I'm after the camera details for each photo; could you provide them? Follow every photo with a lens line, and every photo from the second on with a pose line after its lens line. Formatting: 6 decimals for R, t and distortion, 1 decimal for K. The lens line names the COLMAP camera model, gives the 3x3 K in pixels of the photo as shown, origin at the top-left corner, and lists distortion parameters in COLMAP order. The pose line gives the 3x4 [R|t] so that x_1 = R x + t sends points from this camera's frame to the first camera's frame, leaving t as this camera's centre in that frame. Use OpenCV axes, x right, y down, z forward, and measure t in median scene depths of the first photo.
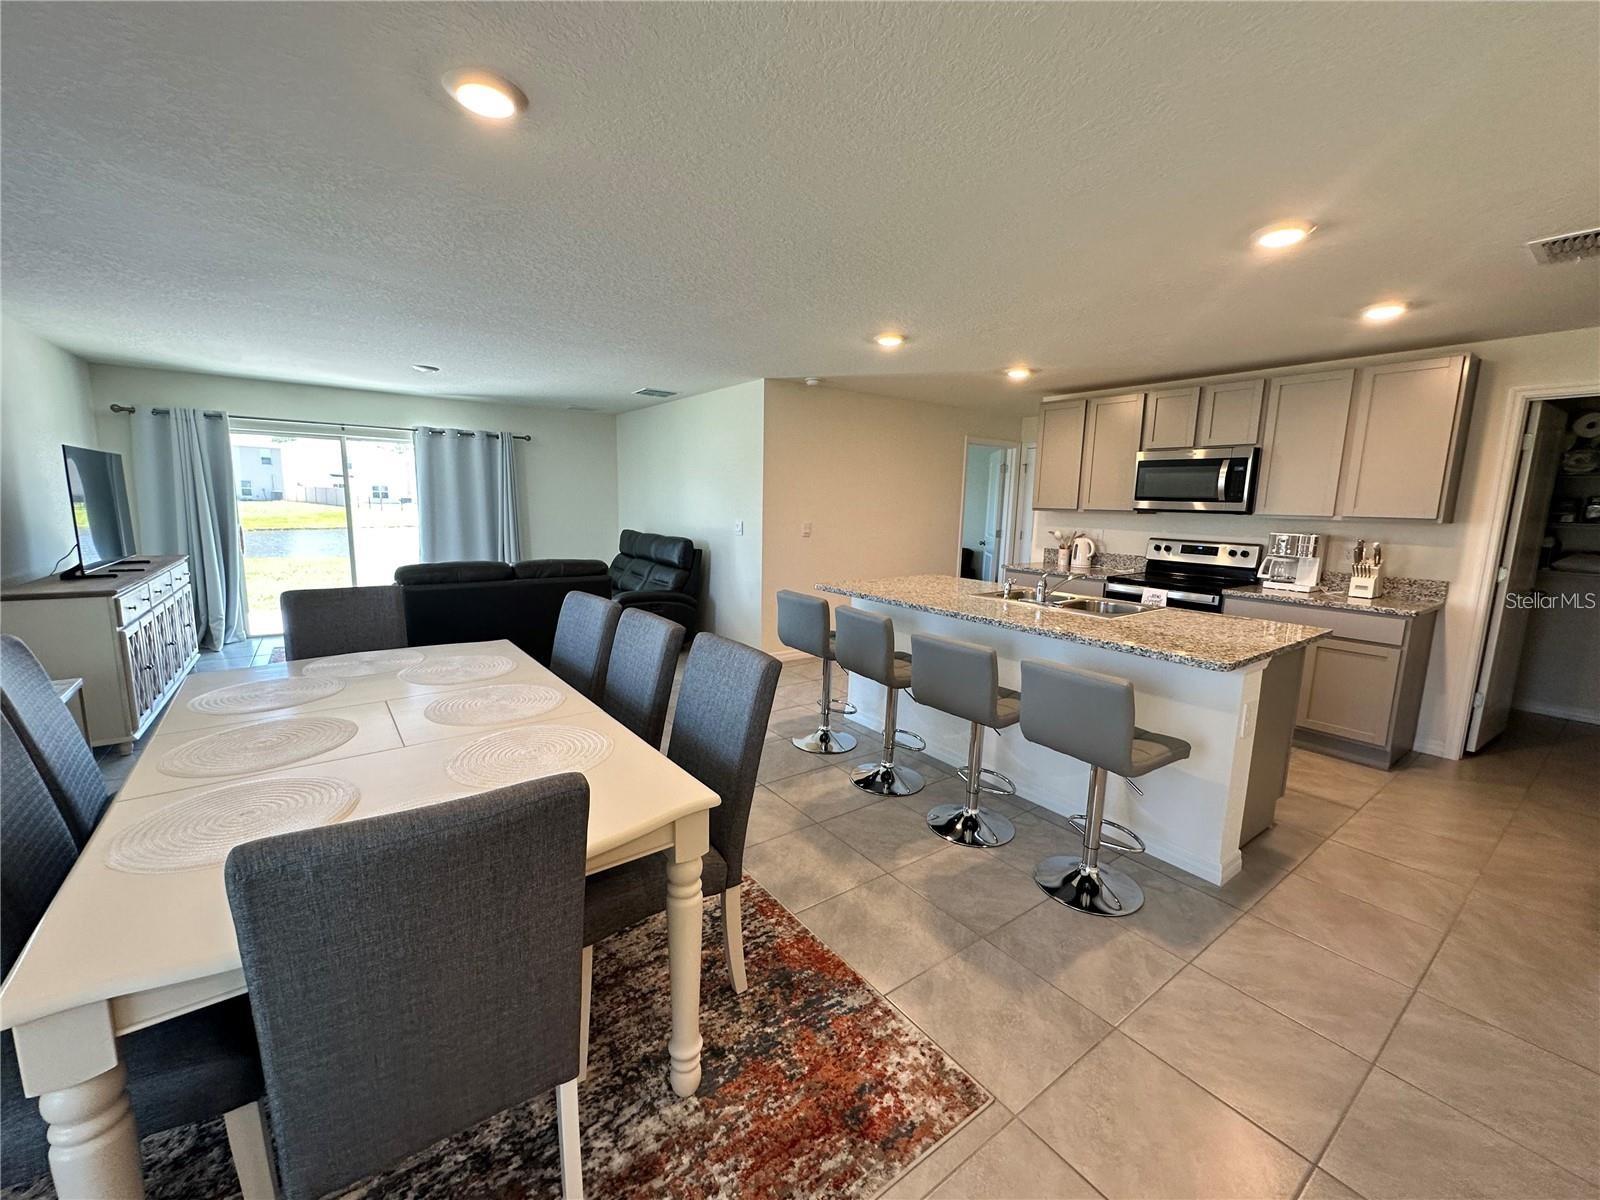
lens RADIAL K [[639.3, 0, 800.0], [0, 639.3, 600.0], [0, 0, 1]] dist [-0.000208, 0.000096]
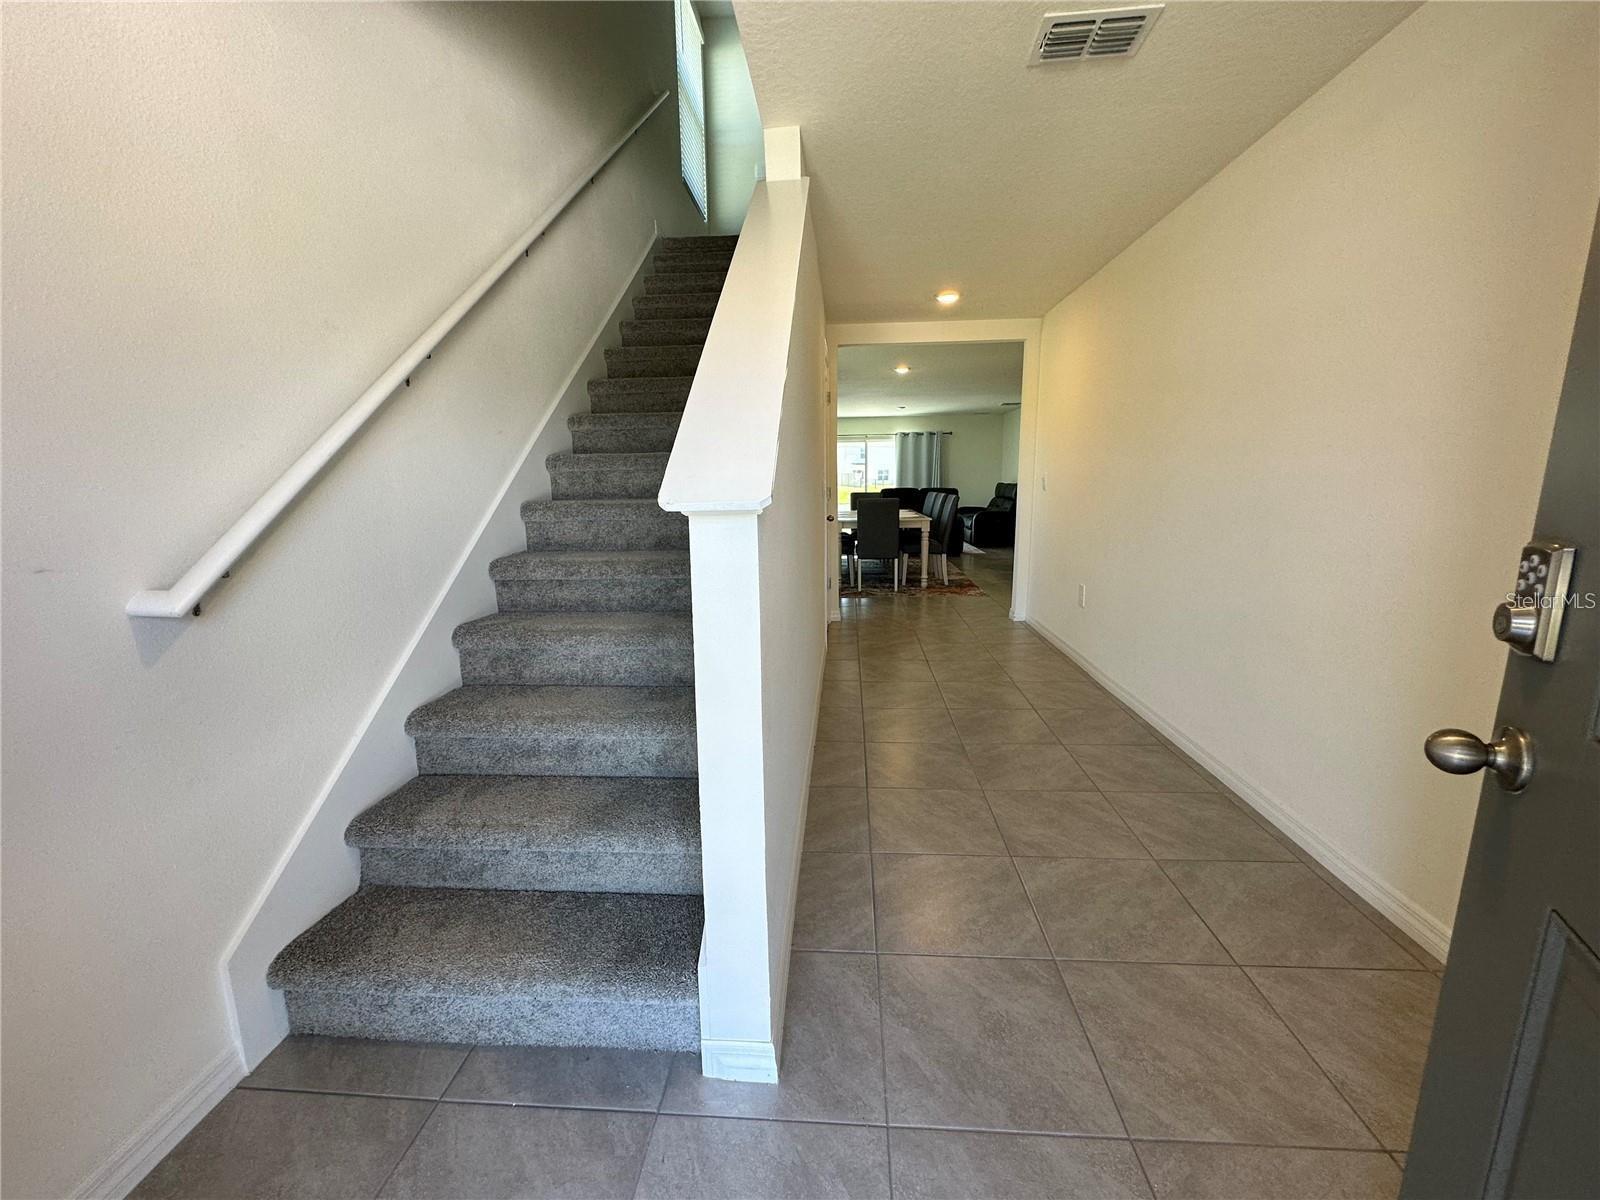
lens RADIAL K [[639.3, 0, 800.0], [0, 639.3, 600.0], [0, 0, 1]] dist [-0.000208, 0.000096]
pose [[0.762282, 0.085354, -0.641592, 0.730680], [-0.064344, 0.996350, 0.056101, 0.233730], [0.644038, -0.001482, 0.764992, -1.070097]]
